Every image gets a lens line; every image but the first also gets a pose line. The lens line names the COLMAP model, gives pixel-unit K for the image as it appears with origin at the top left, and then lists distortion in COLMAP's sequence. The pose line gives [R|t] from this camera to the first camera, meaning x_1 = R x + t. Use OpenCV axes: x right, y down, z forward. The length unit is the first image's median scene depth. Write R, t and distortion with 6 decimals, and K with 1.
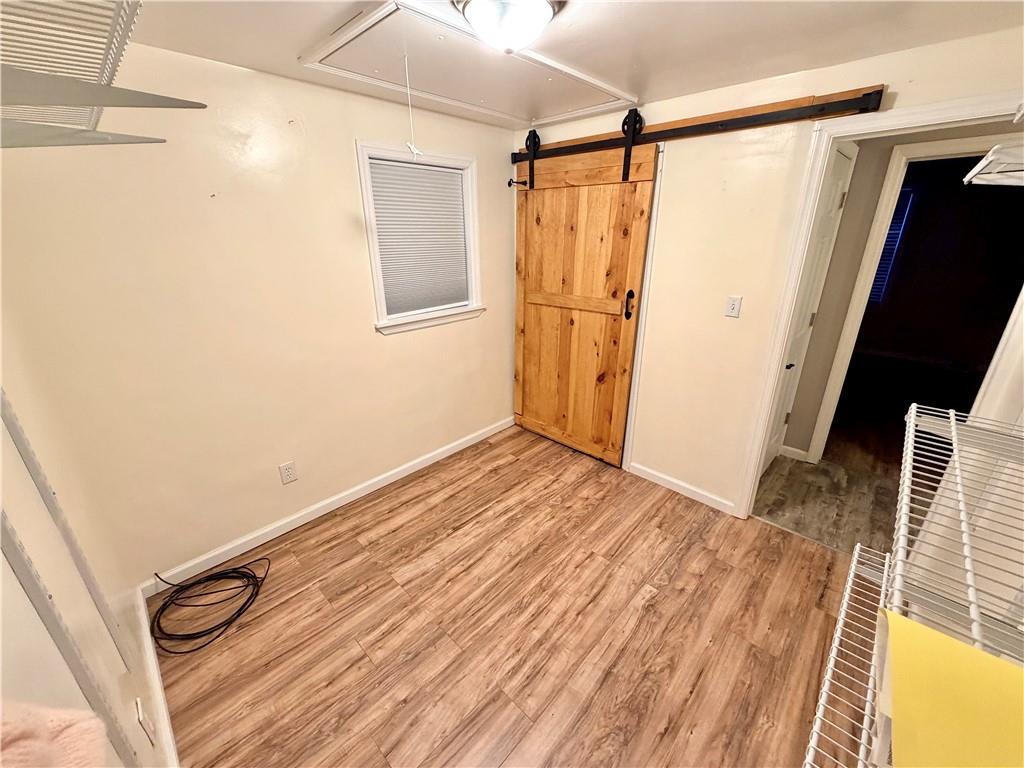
lens RADIAL K [[406.6, 0, 511.1], [0, 406.6, 382.2], [0, 0, 1]] dist [-0.000927, 0.000280]
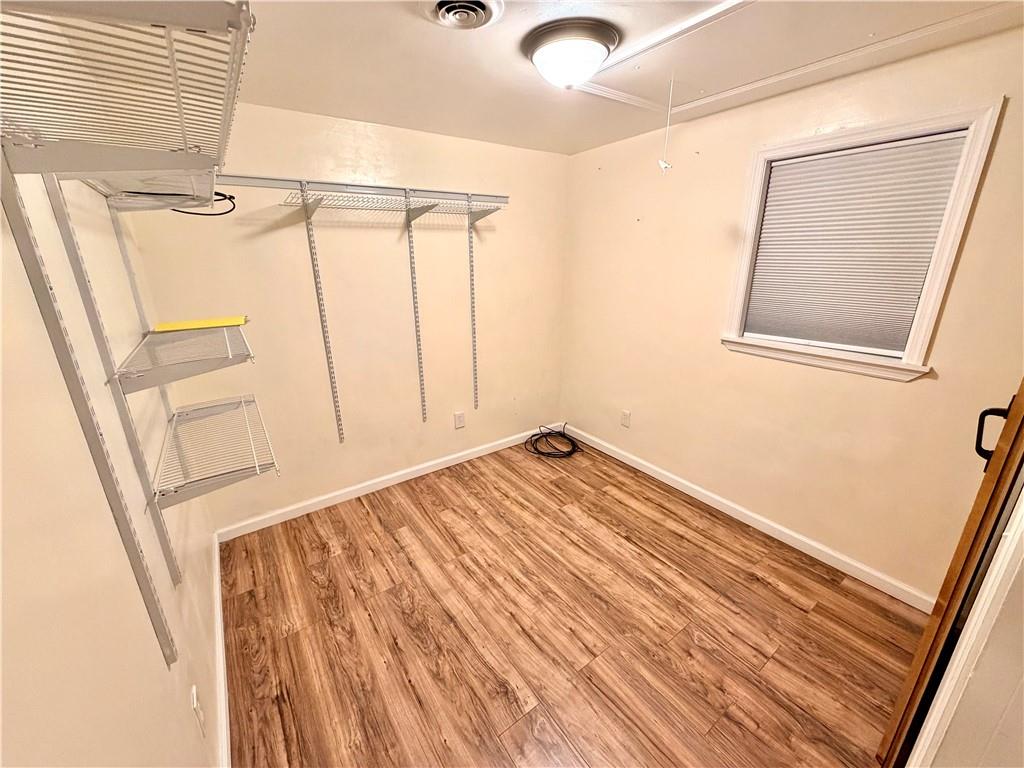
lens RADIAL K [[406.6, 0, 512.3], [0, 406.6, 383.4], [0, 0, 1]] dist [-0.000927, 0.000280]
pose [[-0.187485, 0.306626, -0.933182, 0.889679], [-0.332146, 0.874277, 0.354003, -0.279684], [0.924407, 0.376323, -0.062069, 0.803870]]
